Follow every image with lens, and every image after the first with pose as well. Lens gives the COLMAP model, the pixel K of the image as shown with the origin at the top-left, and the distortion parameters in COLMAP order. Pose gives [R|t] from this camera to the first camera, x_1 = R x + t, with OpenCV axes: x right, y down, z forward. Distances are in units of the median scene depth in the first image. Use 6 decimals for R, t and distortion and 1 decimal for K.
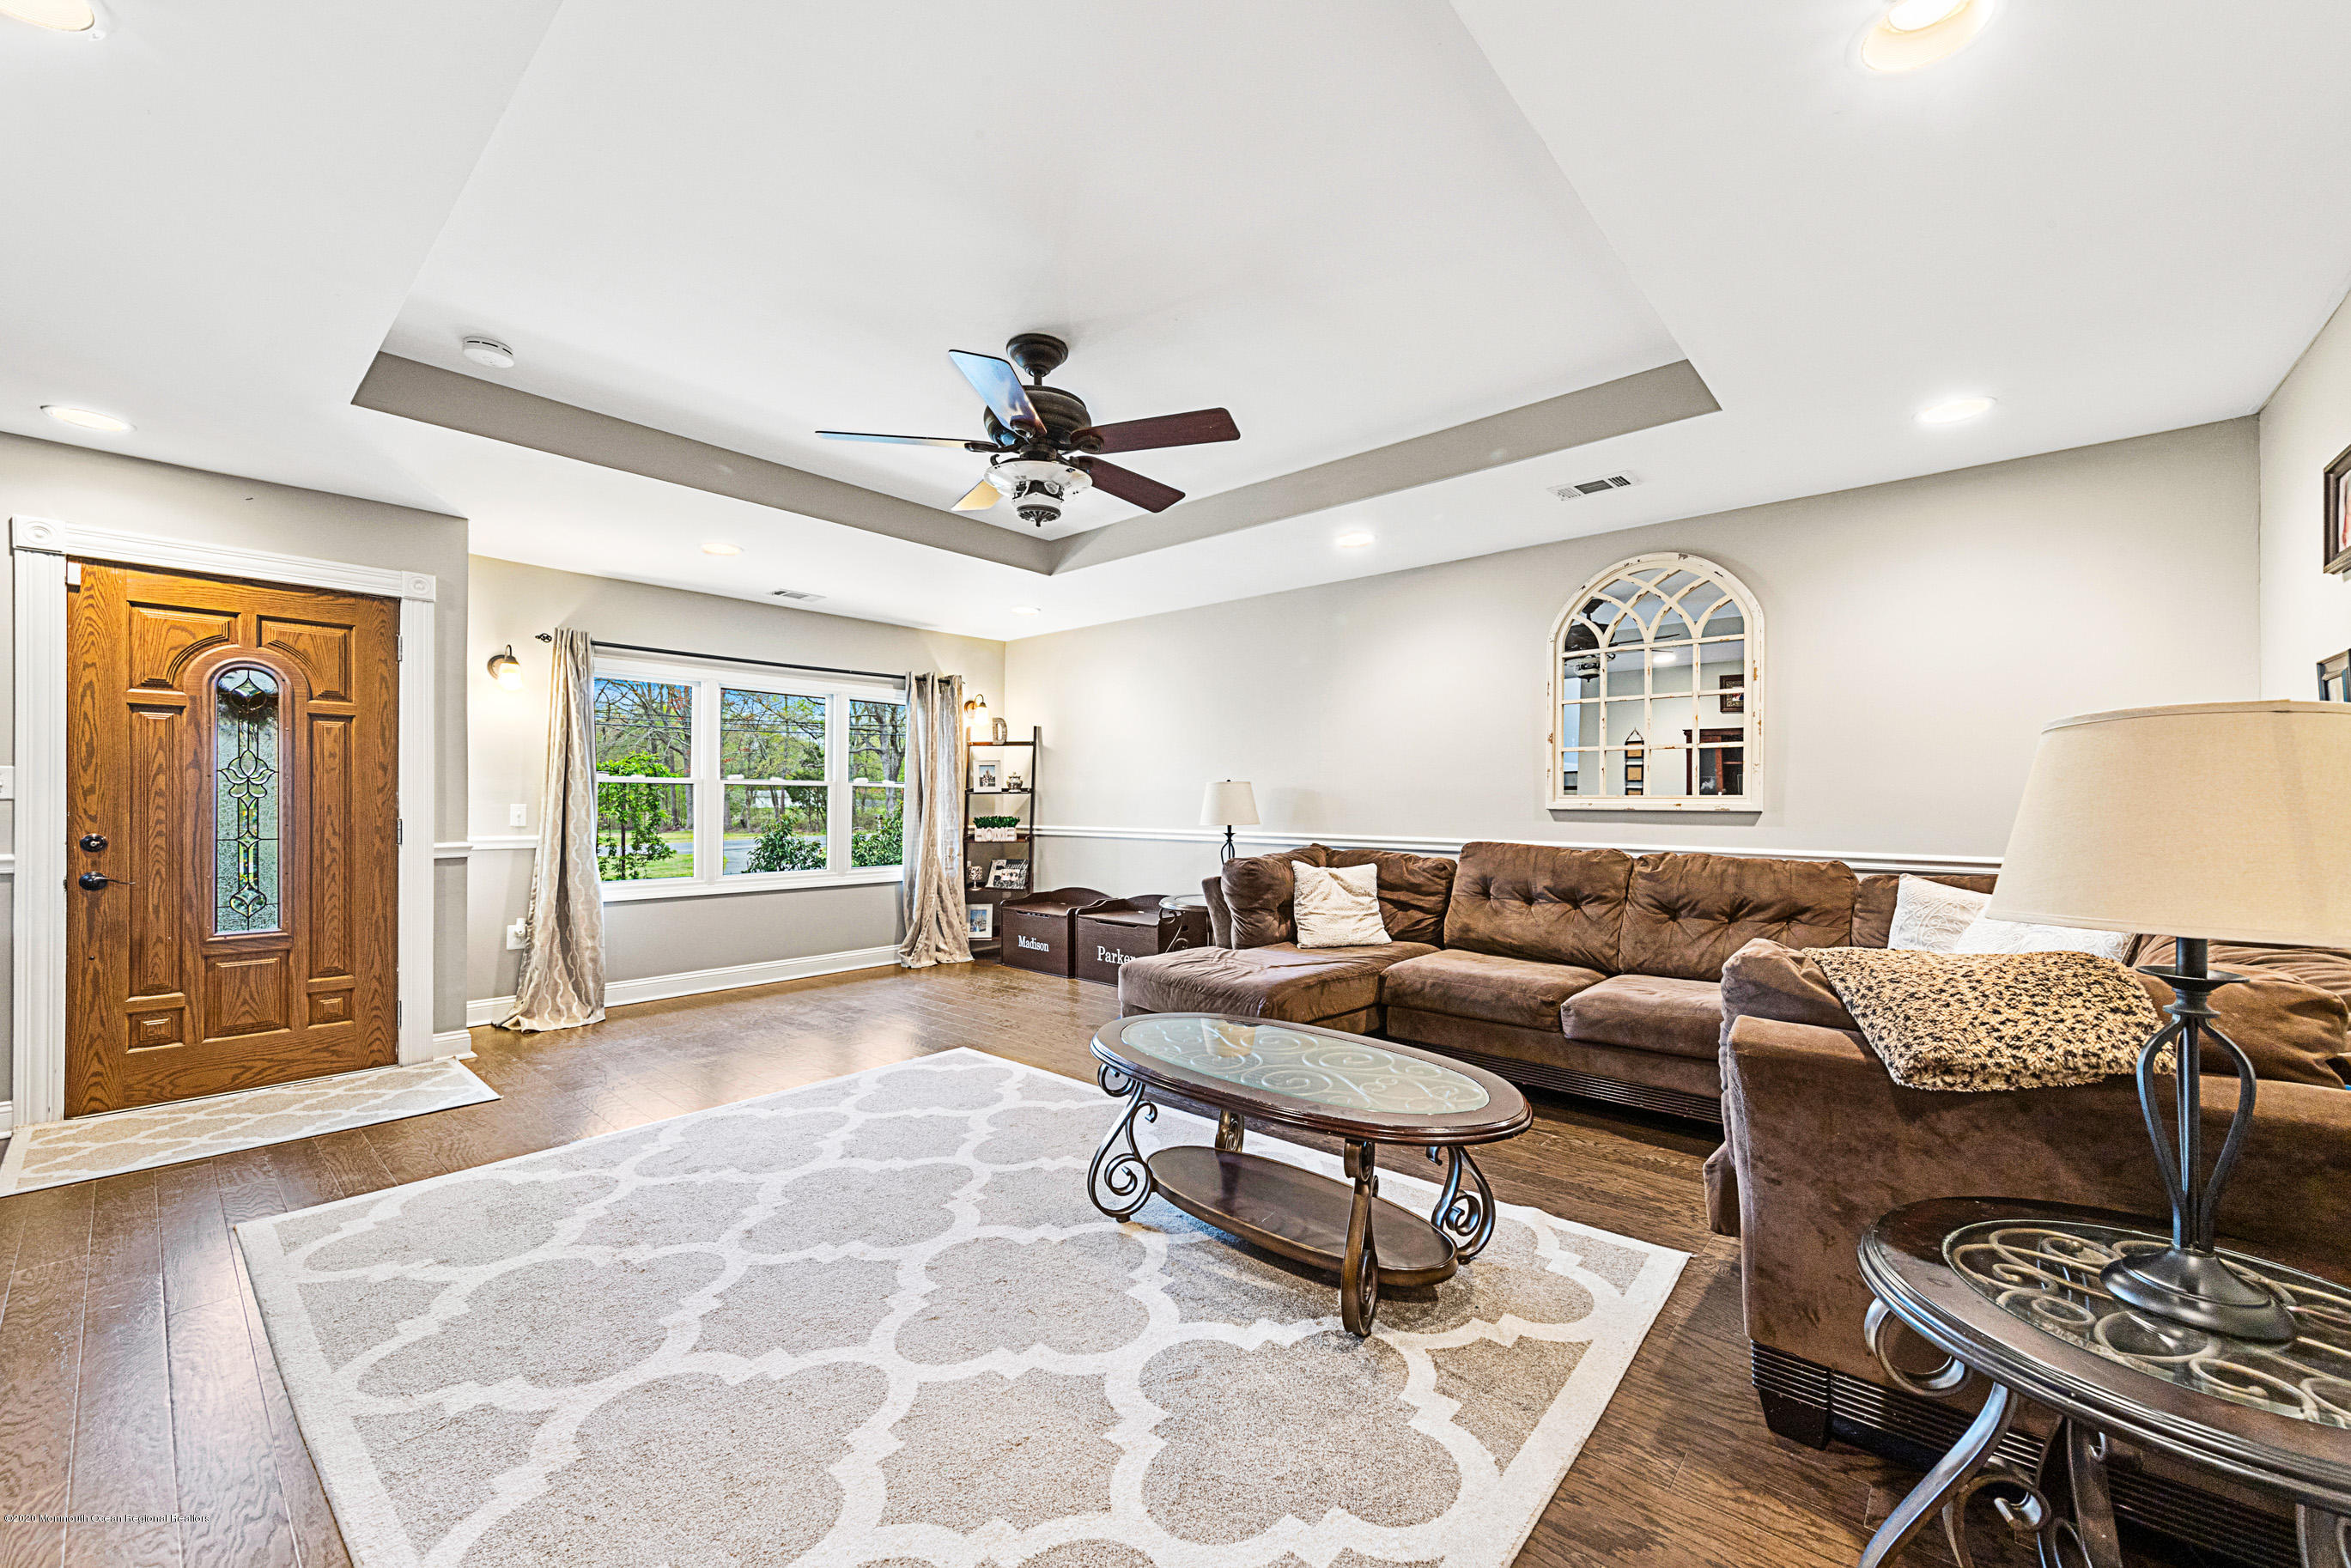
lens RADIAL K [[919.8, 0, 1175.2], [0, 919.8, 793.1], [0, 0, 1]] dist [0.005388, -0.000533]
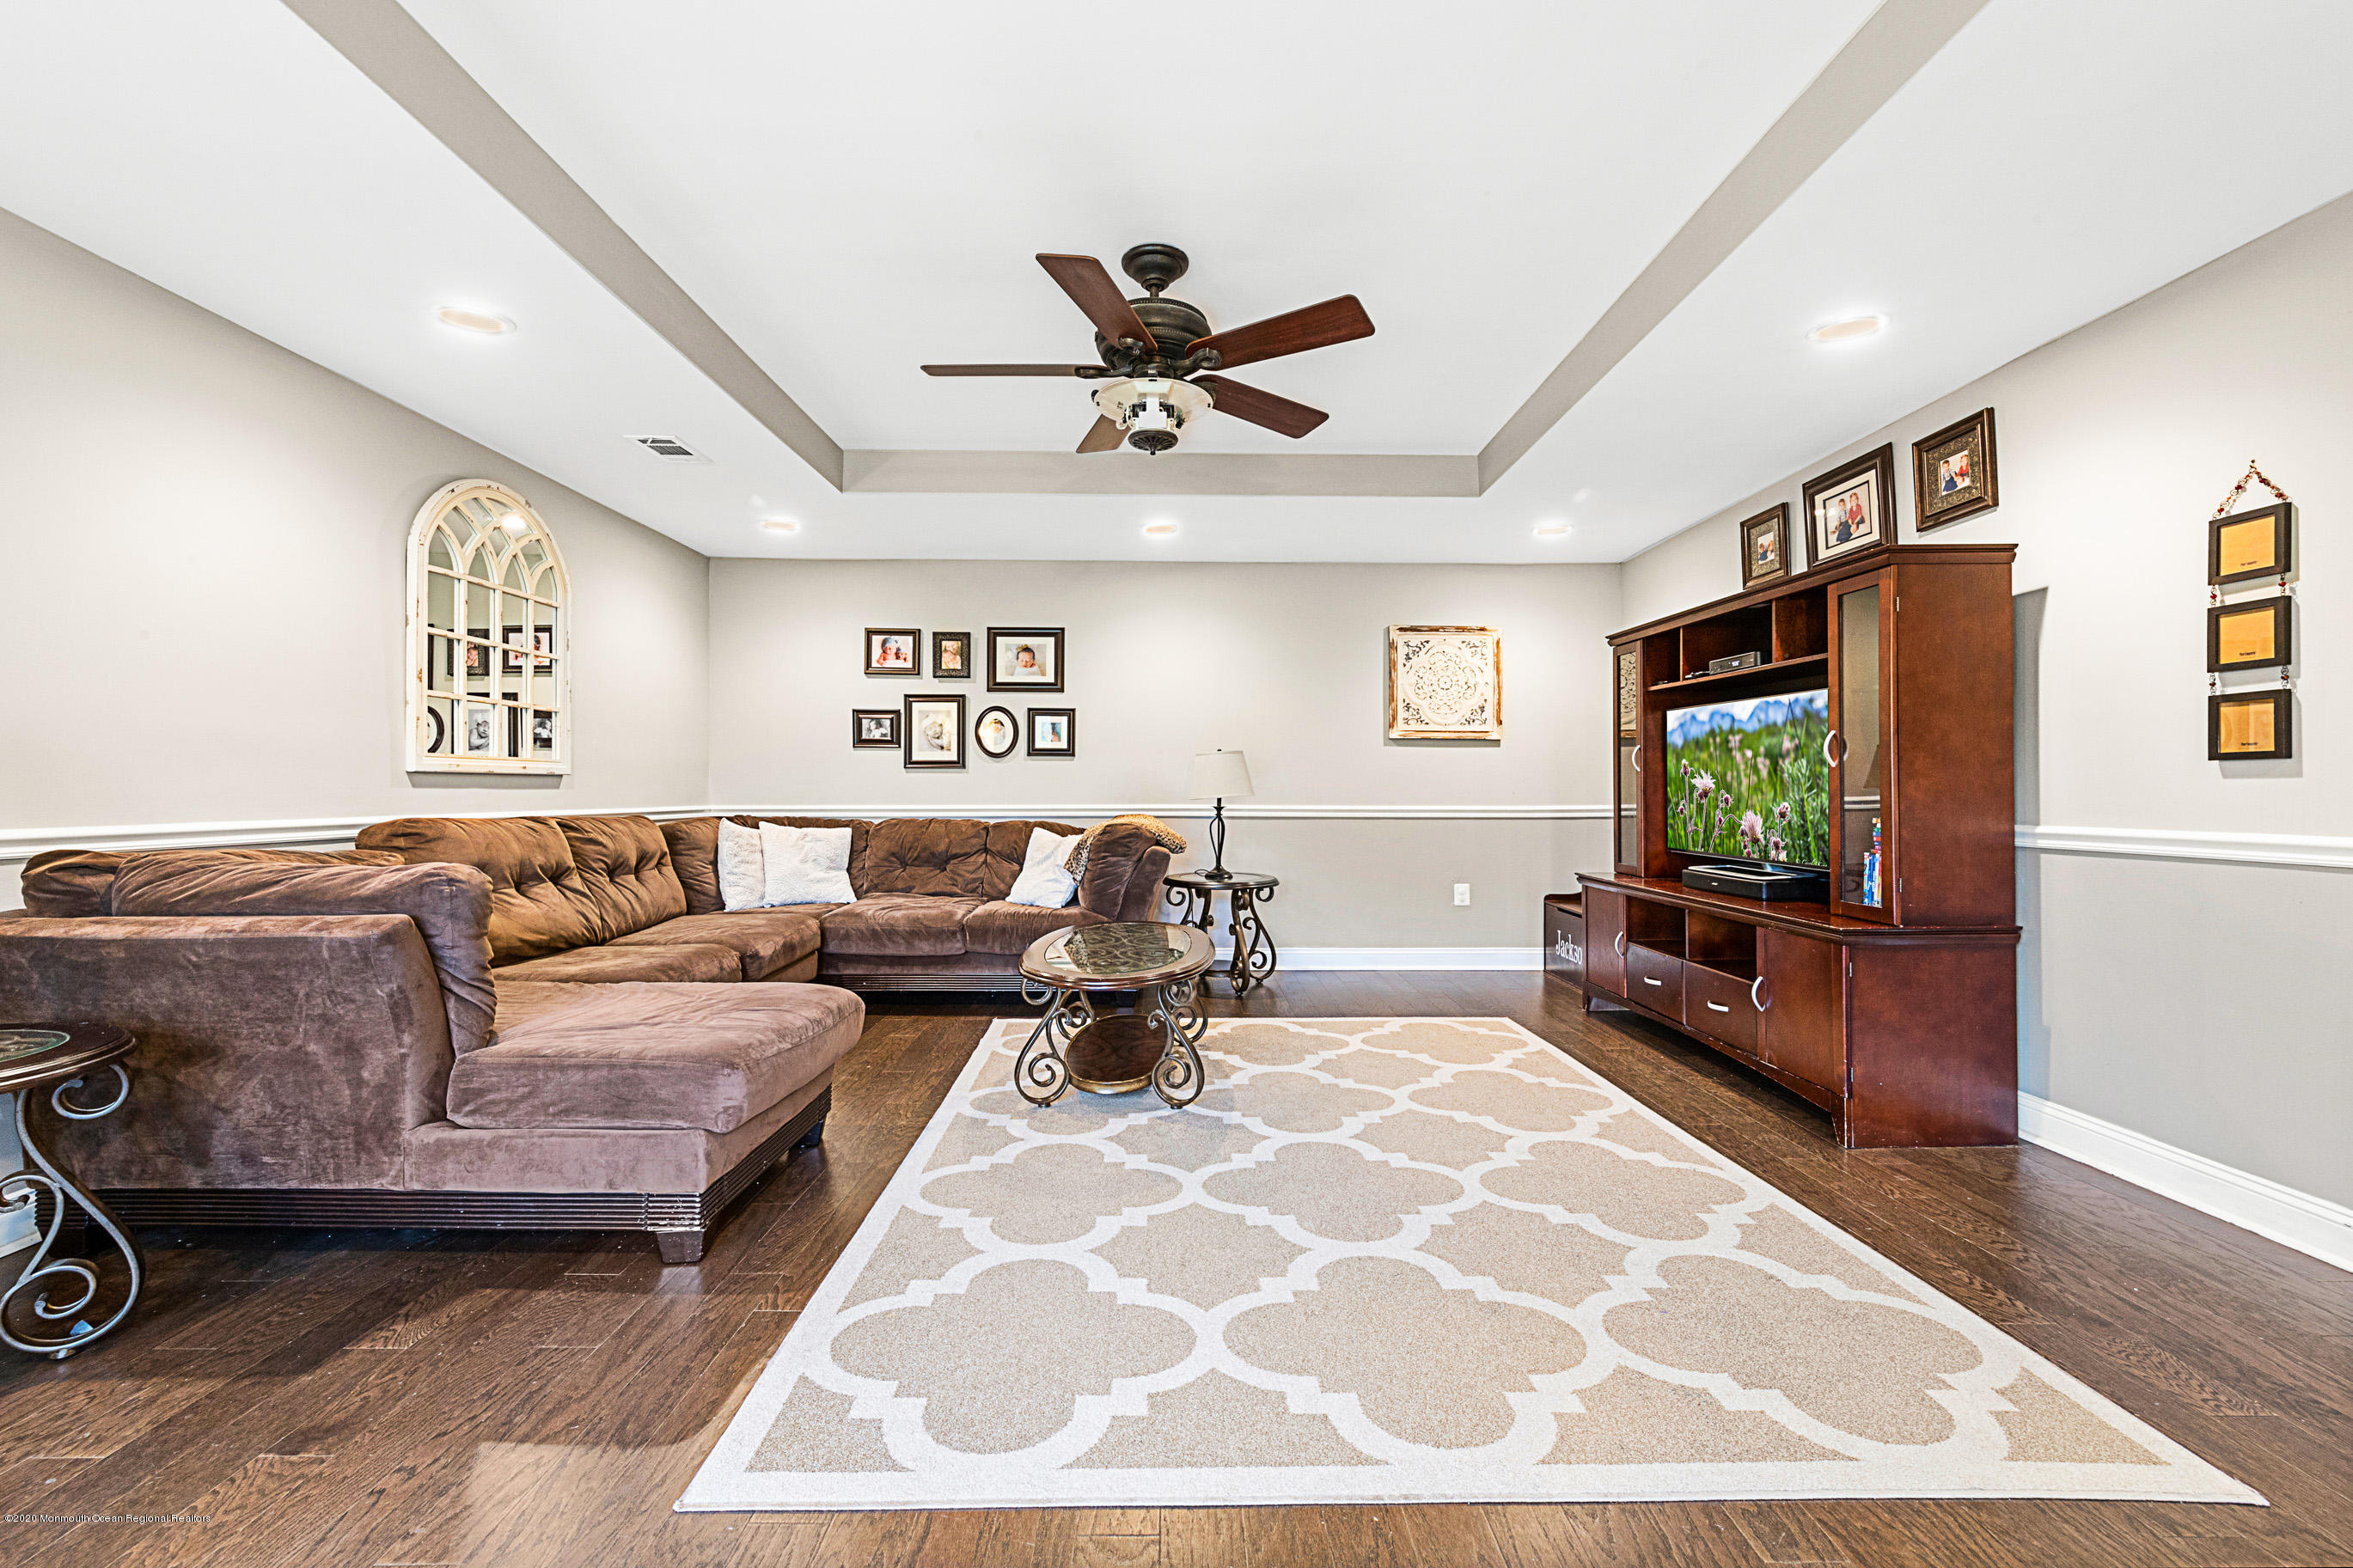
lens RADIAL K [[966.0, 0, 1176.5], [0, 966.0, 784.0], [0, 0, 1]] dist [0.007165, -0.000191]
pose [[-0.665002, -0.001819, 0.746839, -0.877427], [-0.008607, 0.999949, -0.005229, 0.040265], [-0.746792, -0.009905, -0.664984, 1.617518]]
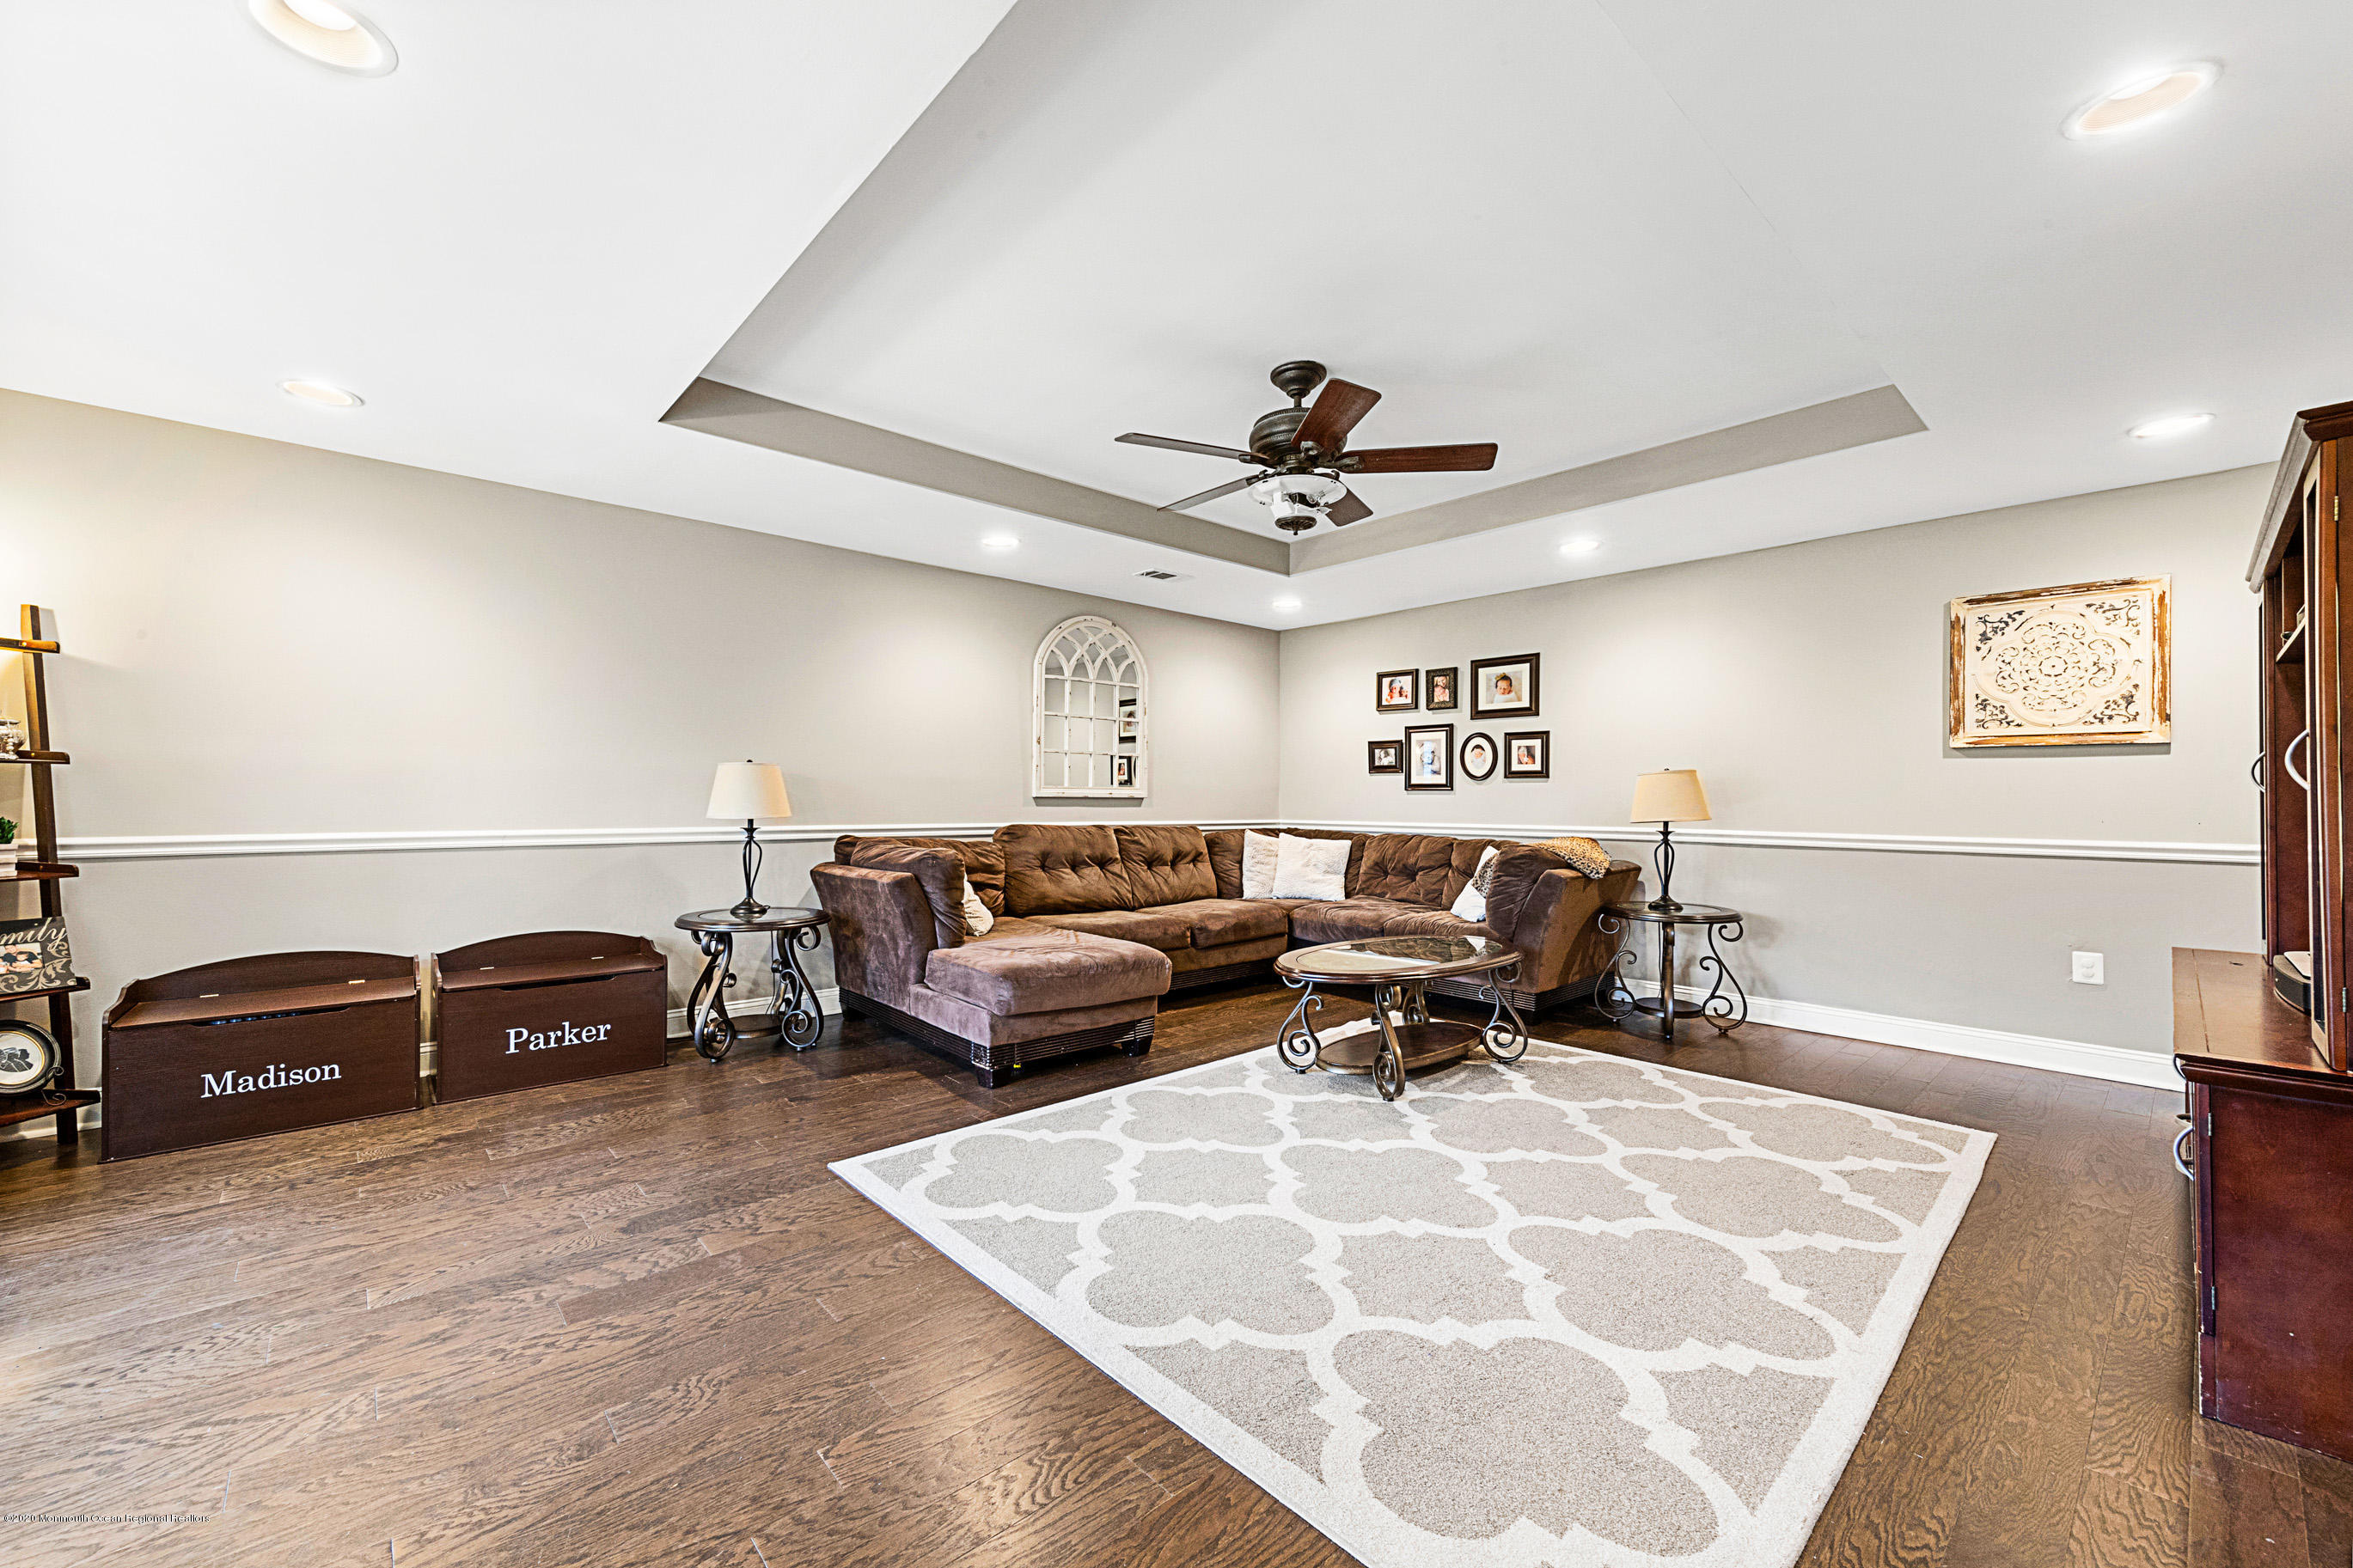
lens RADIAL K [[920.5, 0, 1176.2], [0, 920.5, 793.1], [0, 0, 1]] dist [0.005388, -0.000533]
pose [[0.117213, 0.004582, 0.993096, -1.248547], [-0.011381, 0.999930, -0.003270, 0.021800], [-0.993042, -0.010919, 0.117257, 1.011436]]
